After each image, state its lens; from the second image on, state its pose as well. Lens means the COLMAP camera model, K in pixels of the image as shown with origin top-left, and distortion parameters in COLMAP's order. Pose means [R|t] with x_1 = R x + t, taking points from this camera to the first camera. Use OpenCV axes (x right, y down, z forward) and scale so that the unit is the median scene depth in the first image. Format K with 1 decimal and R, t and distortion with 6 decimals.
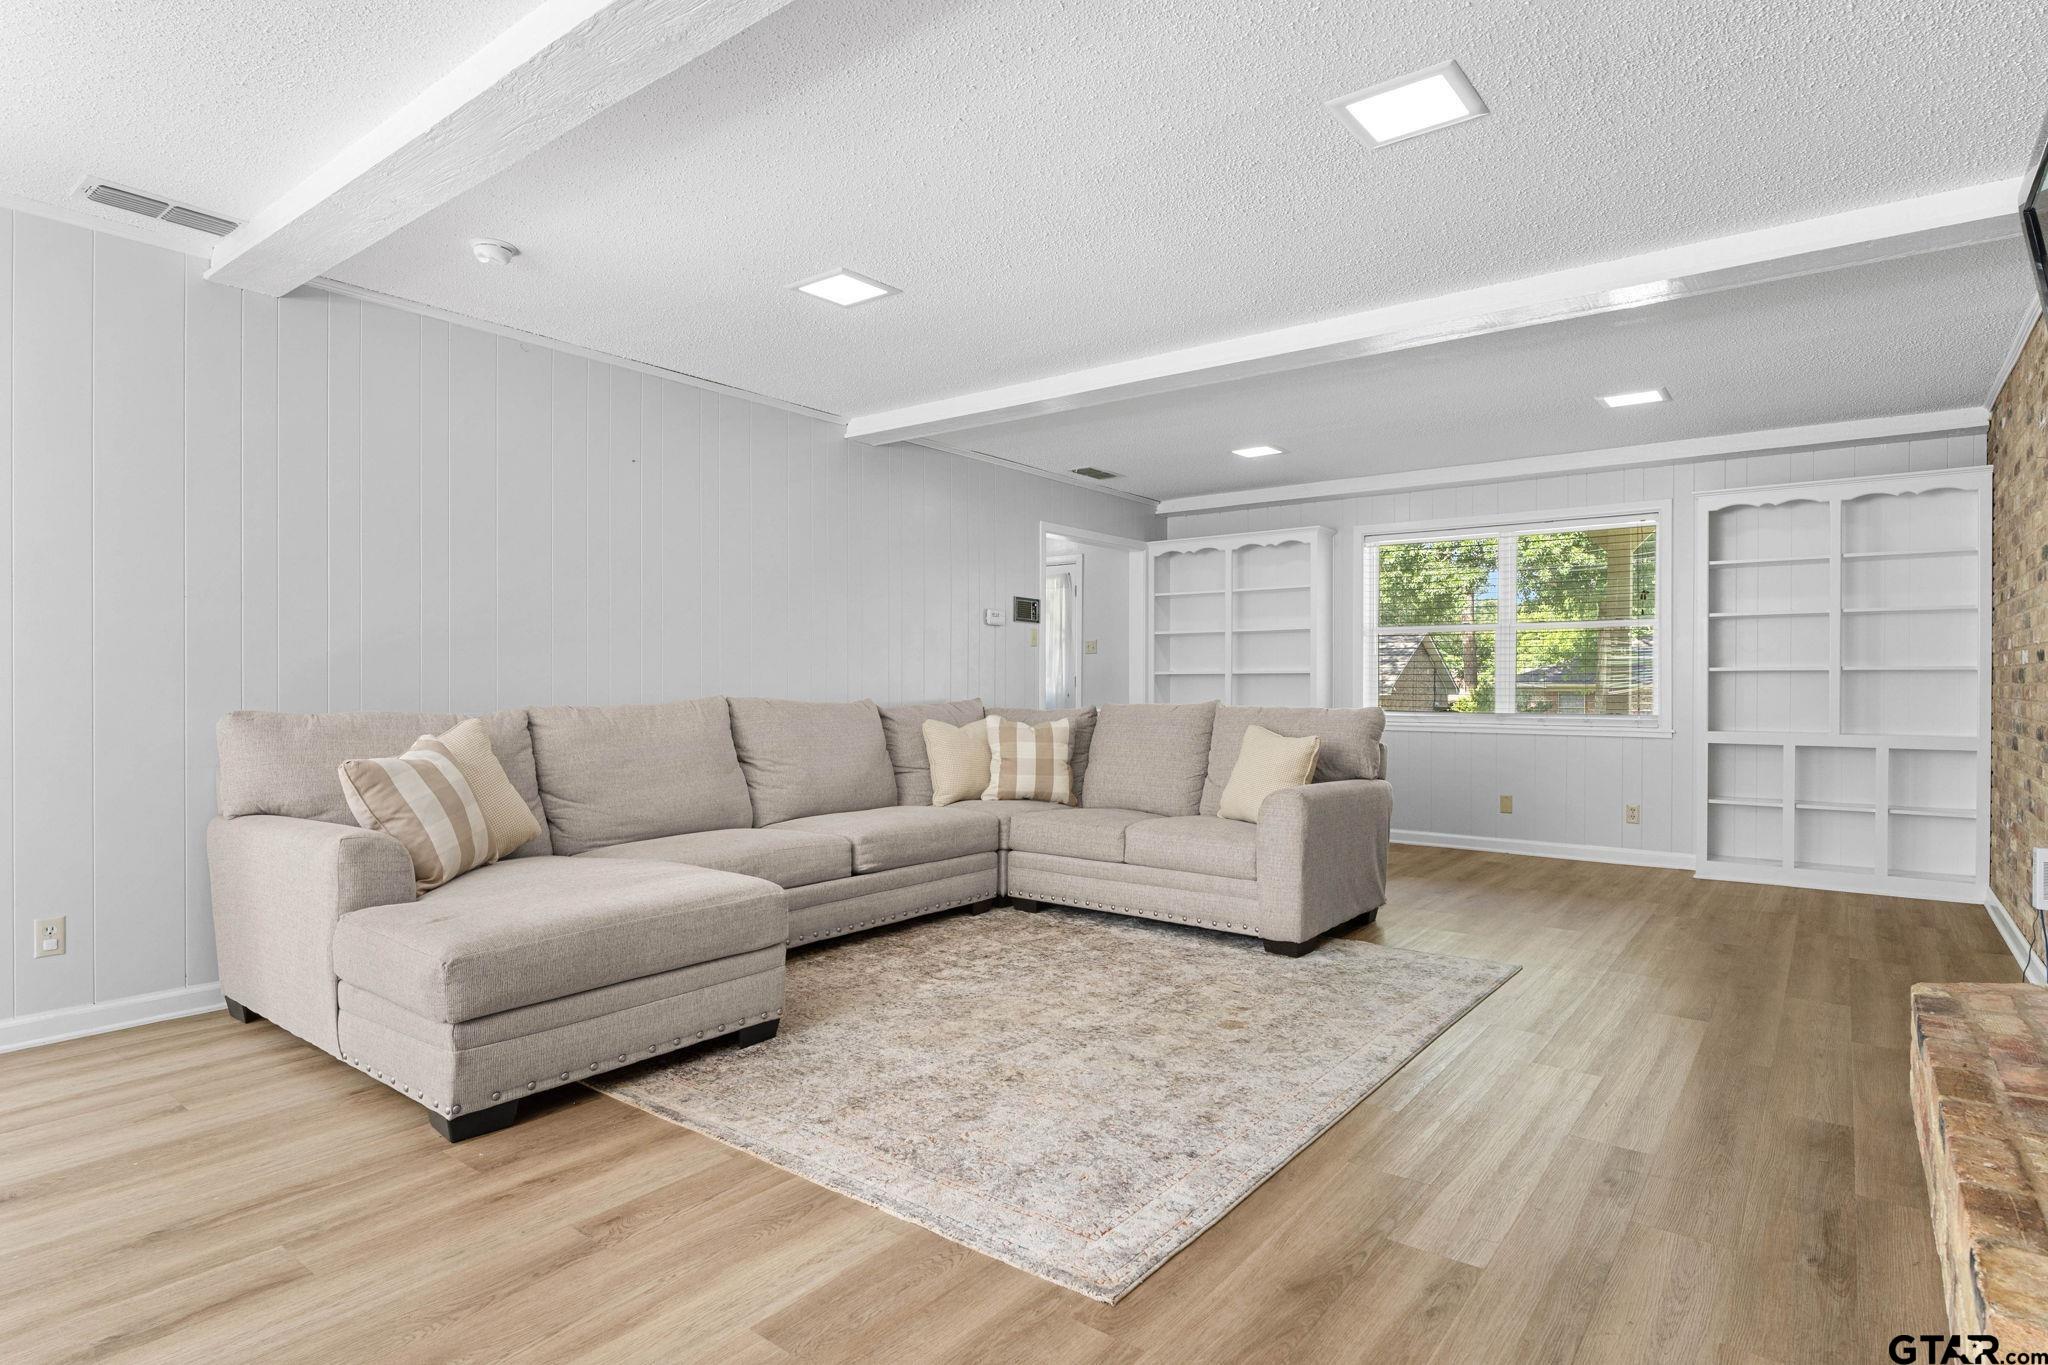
lens RADIAL K [[1077.7, 0, 1020.5], [0, 1077.7, 681.9], [0, 0, 1]] dist [-0.005384, -0.000946]
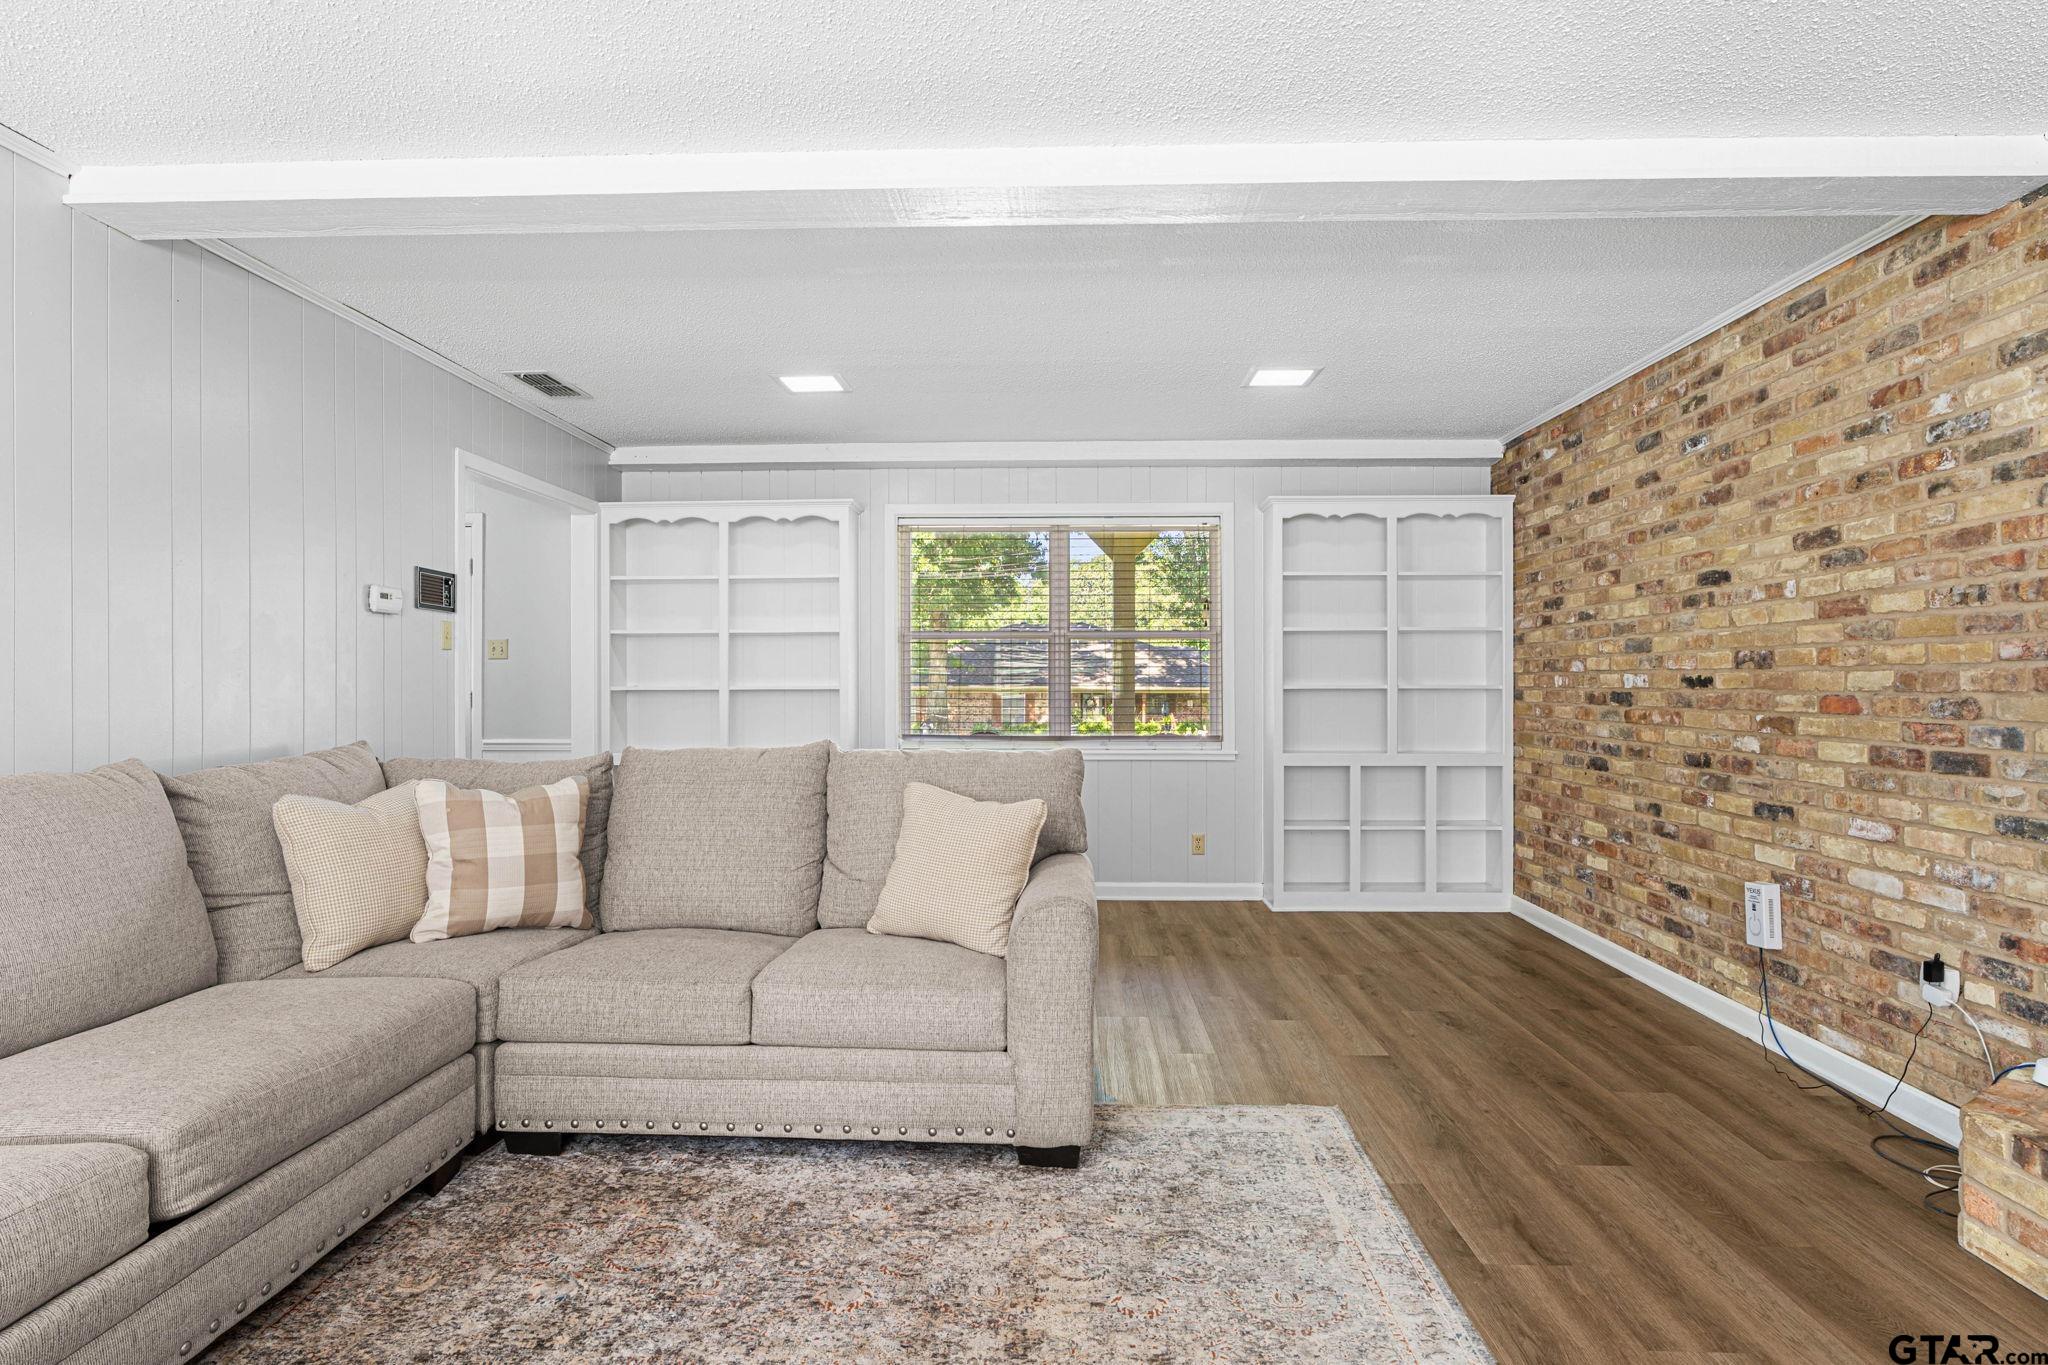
lens RADIAL K [[1077.7, 0, 1020.5], [0, 1077.7, 681.9], [0, 0, 1]] dist [-0.005384, -0.000946]
pose [[0.814674, -0.002042, 0.579915, -0.099590], [0.001435, 0.999998, 0.001504, -0.019245], [-0.579917, -0.000393, 0.814675, 0.396447]]
